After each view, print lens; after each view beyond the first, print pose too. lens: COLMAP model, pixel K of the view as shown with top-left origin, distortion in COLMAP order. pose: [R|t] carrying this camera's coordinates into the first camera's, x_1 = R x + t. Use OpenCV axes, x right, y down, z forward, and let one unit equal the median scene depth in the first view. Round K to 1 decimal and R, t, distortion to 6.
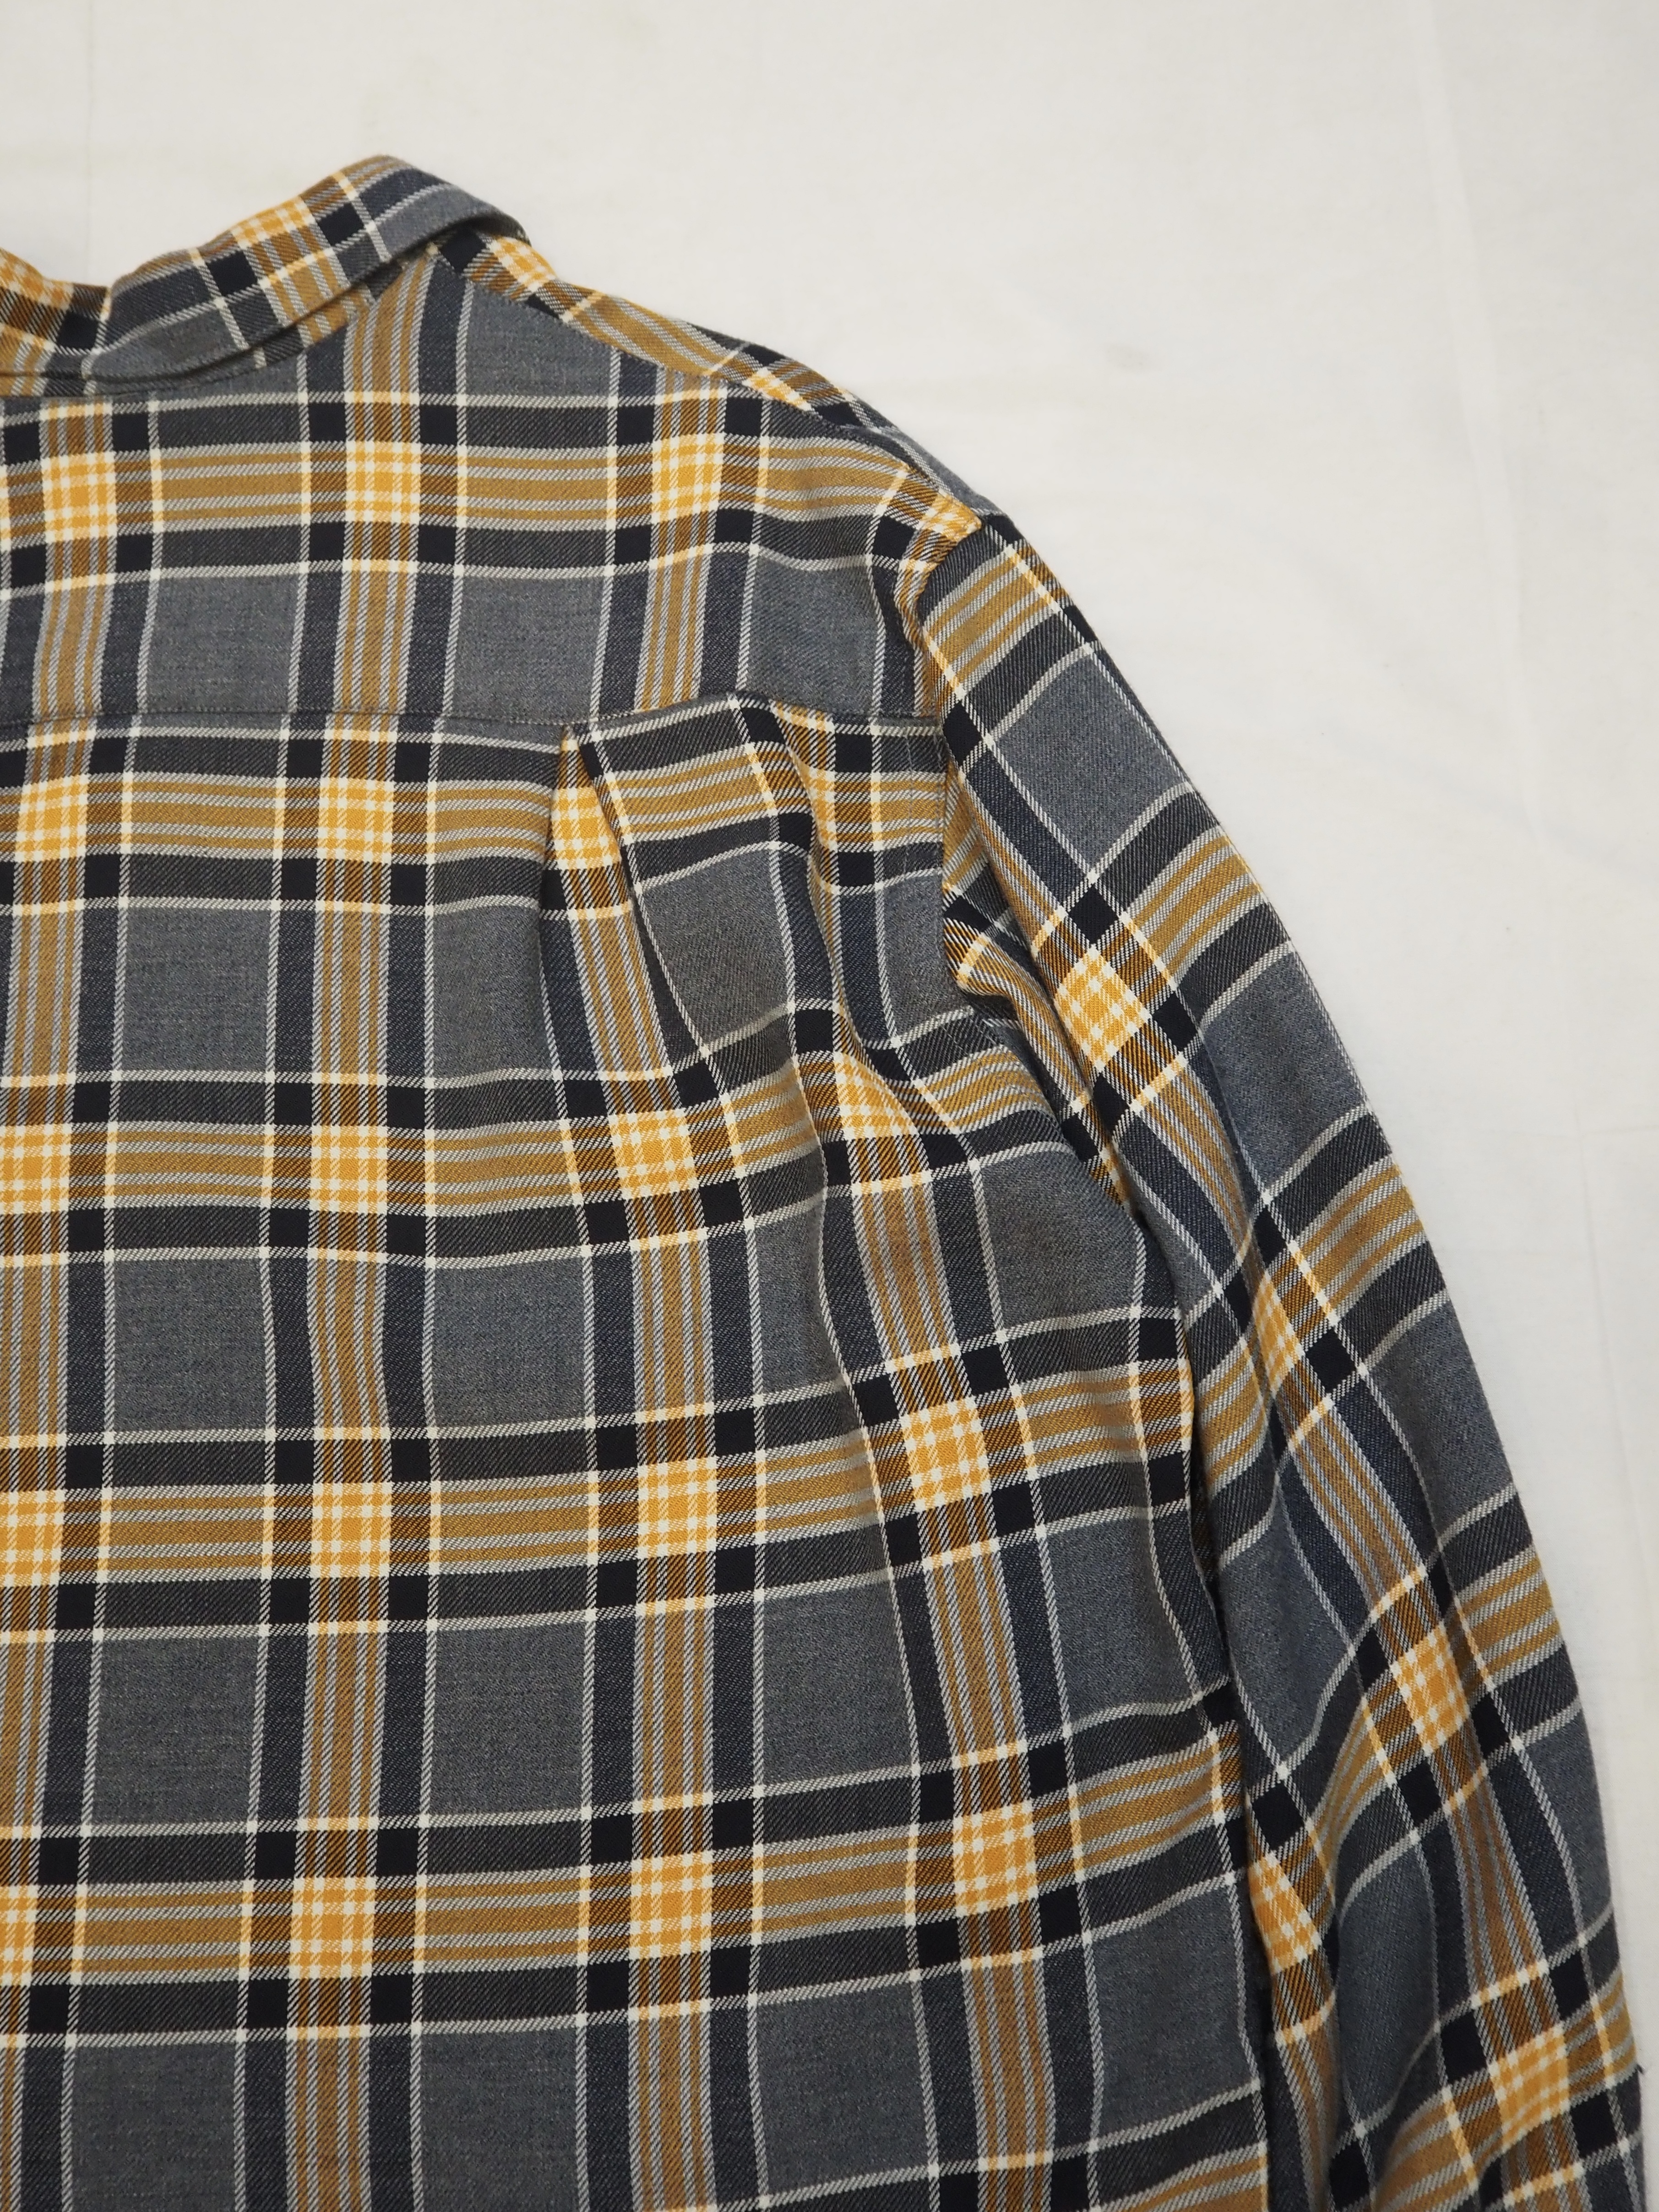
lens RADIAL K [[2815.1, 0, 821.7], [0, 2815.1, 1092.3], [0, 0, 1]] dist [-0.034918, 0.029391]
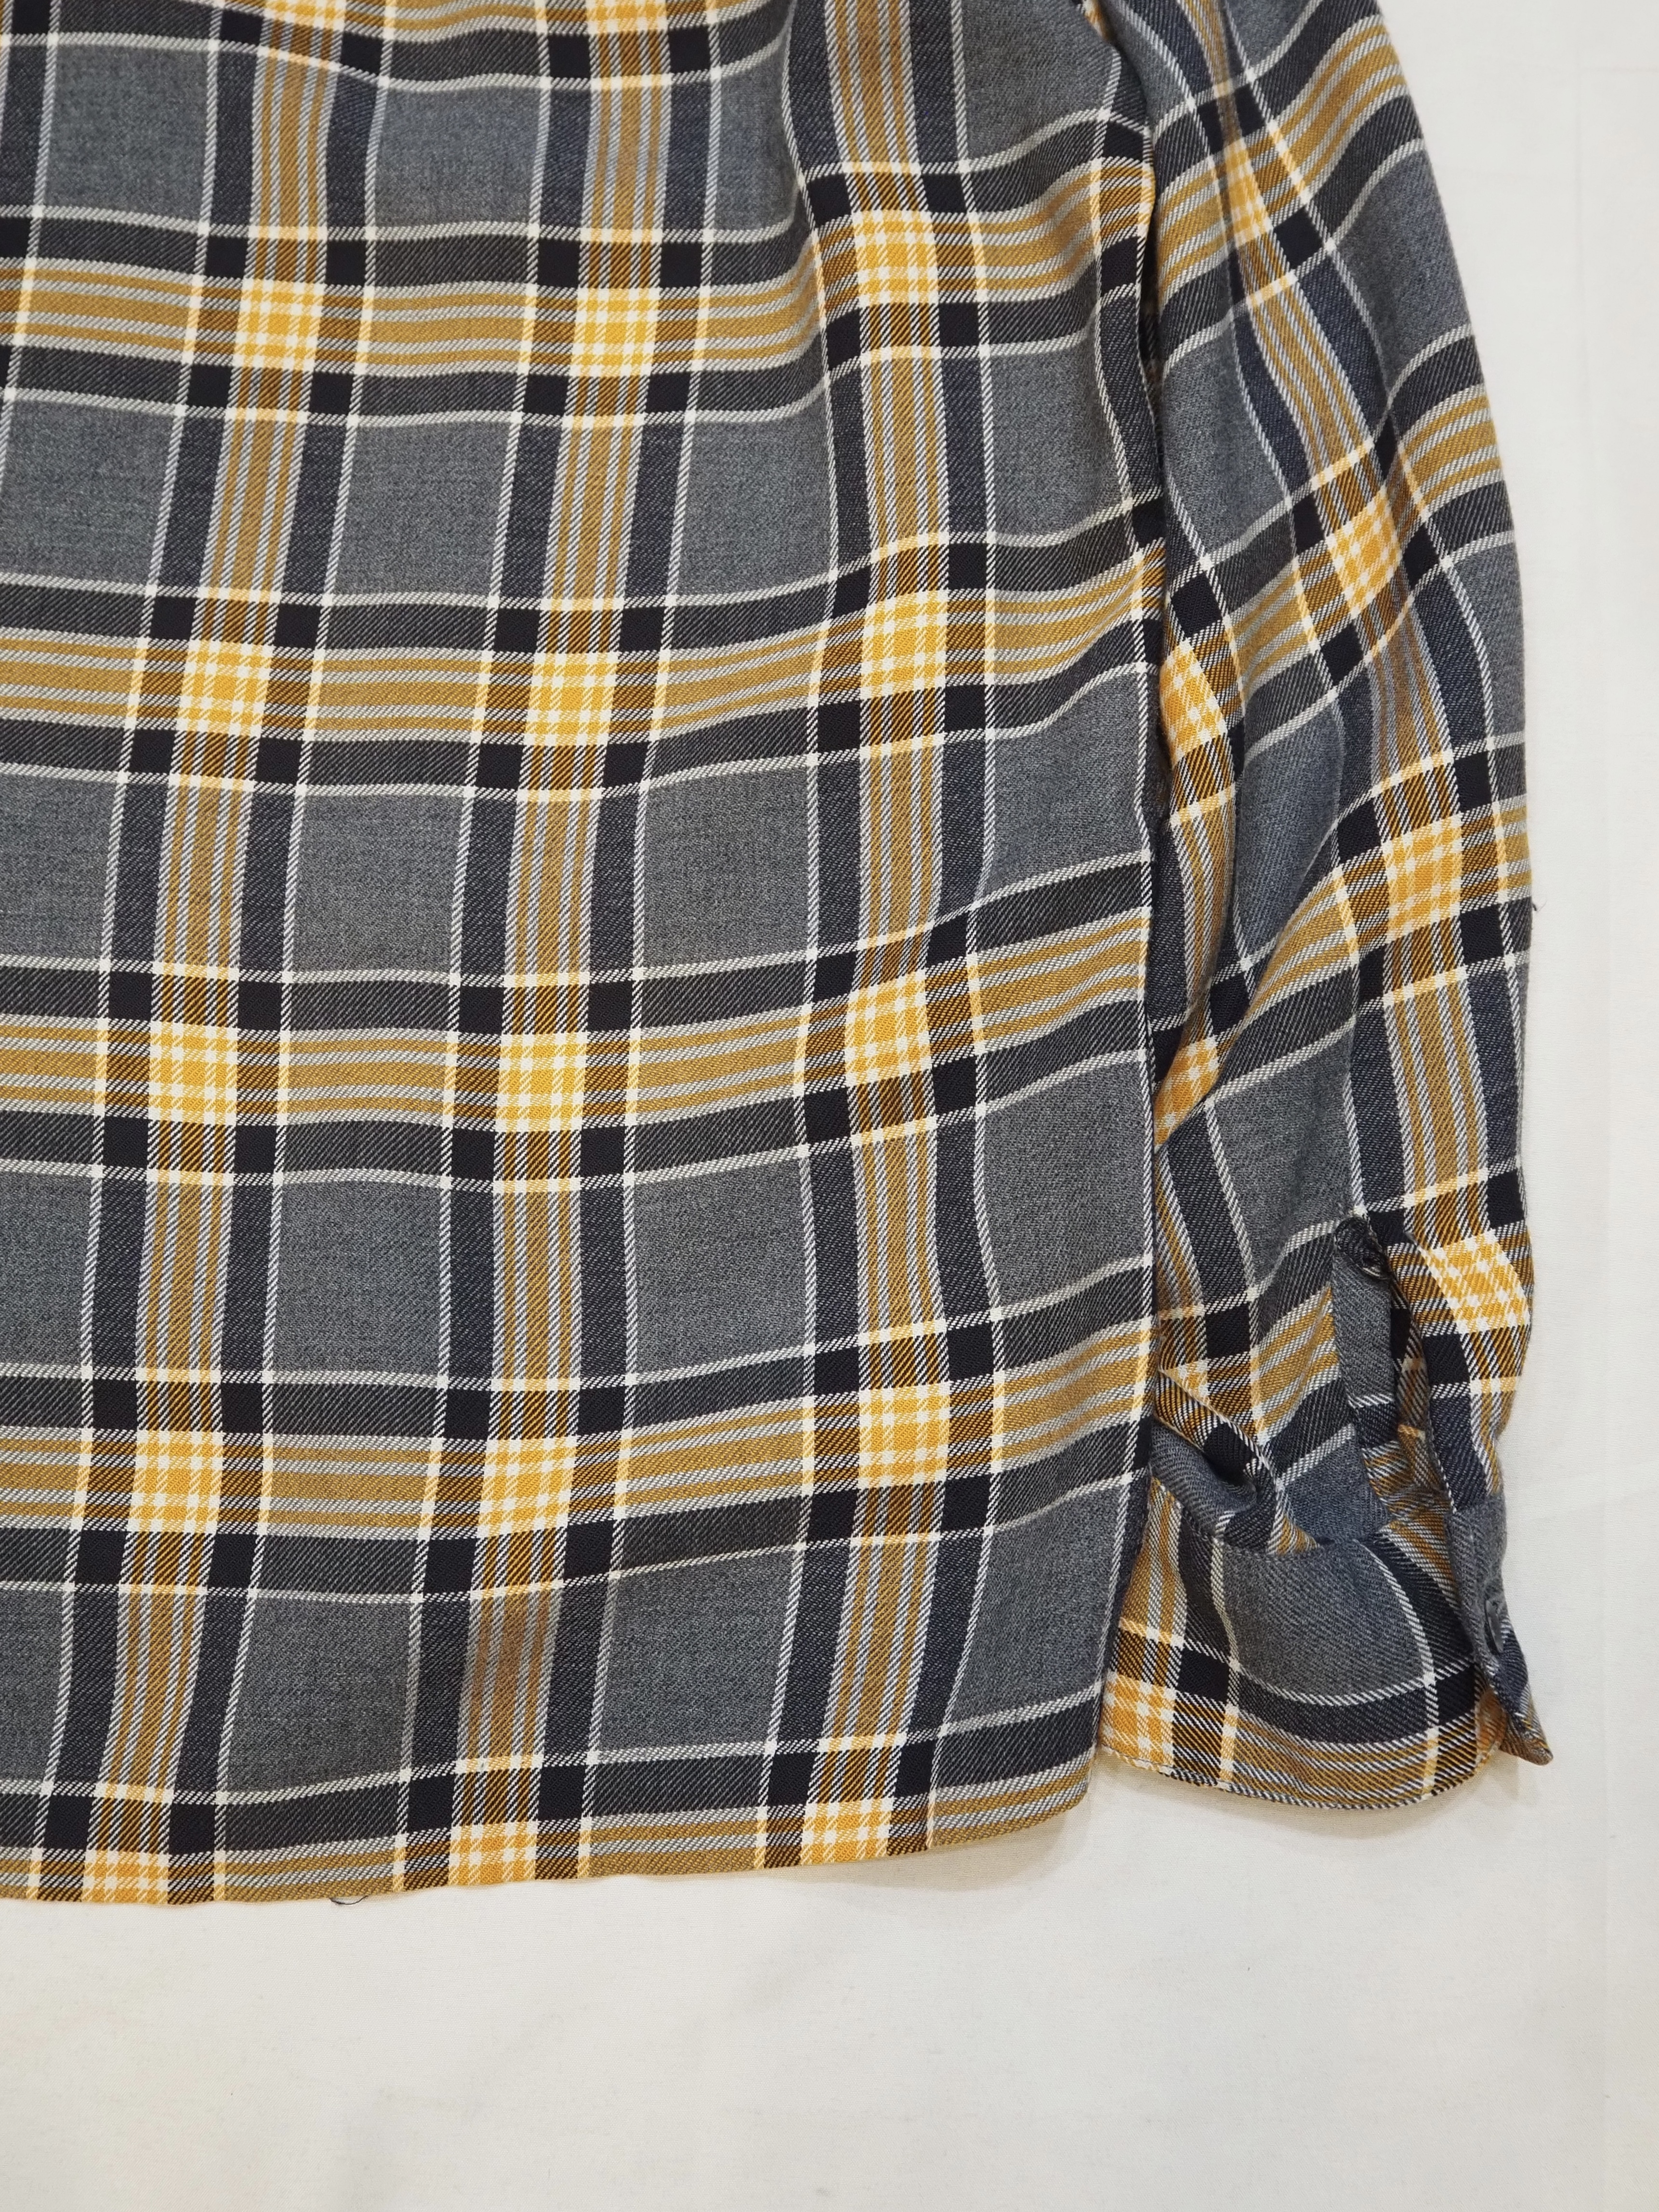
lens RADIAL K [[2976.2, 0, 805.2], [0, 2976.2, 1172.2], [0, 0, 1]] dist [-0.027776, 0.020155]
pose [[0.995305, 0.096140, 0.011182, 0.030531], [-0.096700, 0.992660, 0.072633, 0.354965], [-0.004117, -0.073374, 0.997296, -0.045628]]
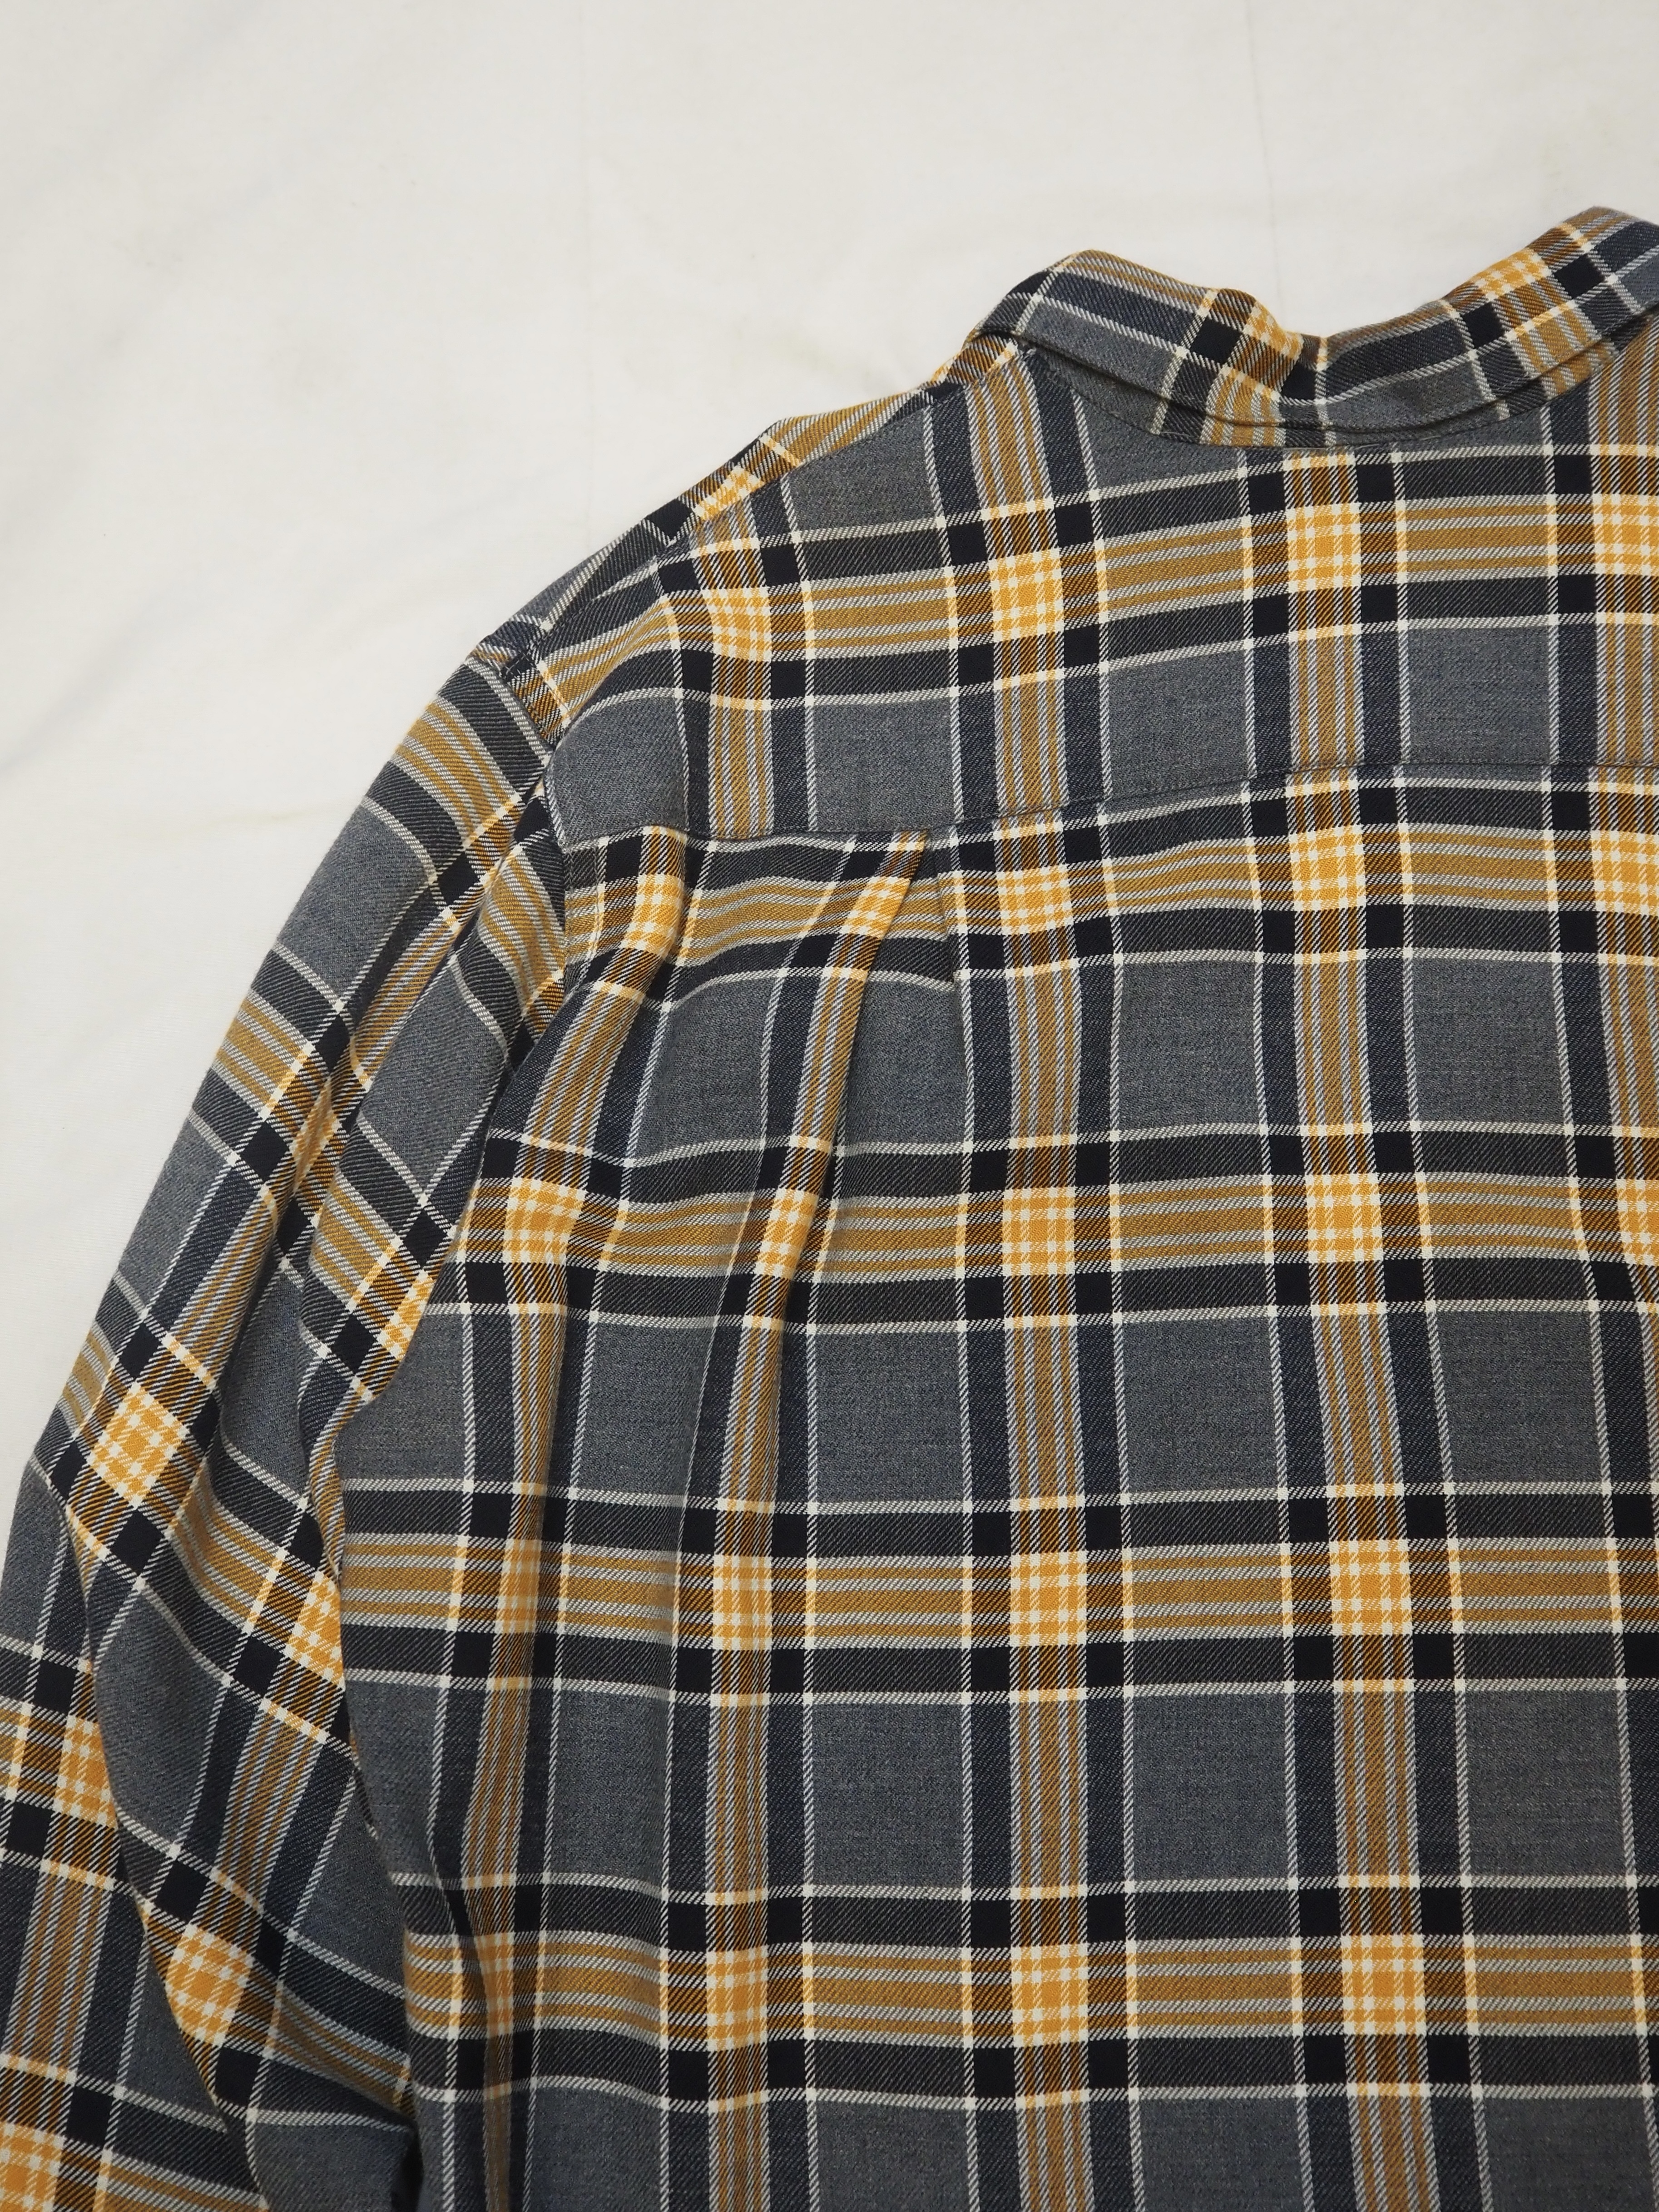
lens RADIAL K [[2815.1, 0, 821.7], [0, 2815.1, 1092.3], [0, 0, 1]] dist [-0.034918, 0.029391]
pose [[0.998171, 0.014433, -0.058709, -0.424367], [-0.014510, 0.999894, -0.000891, -0.014738], [0.058690, 0.001742, 0.998275, -0.017264]]
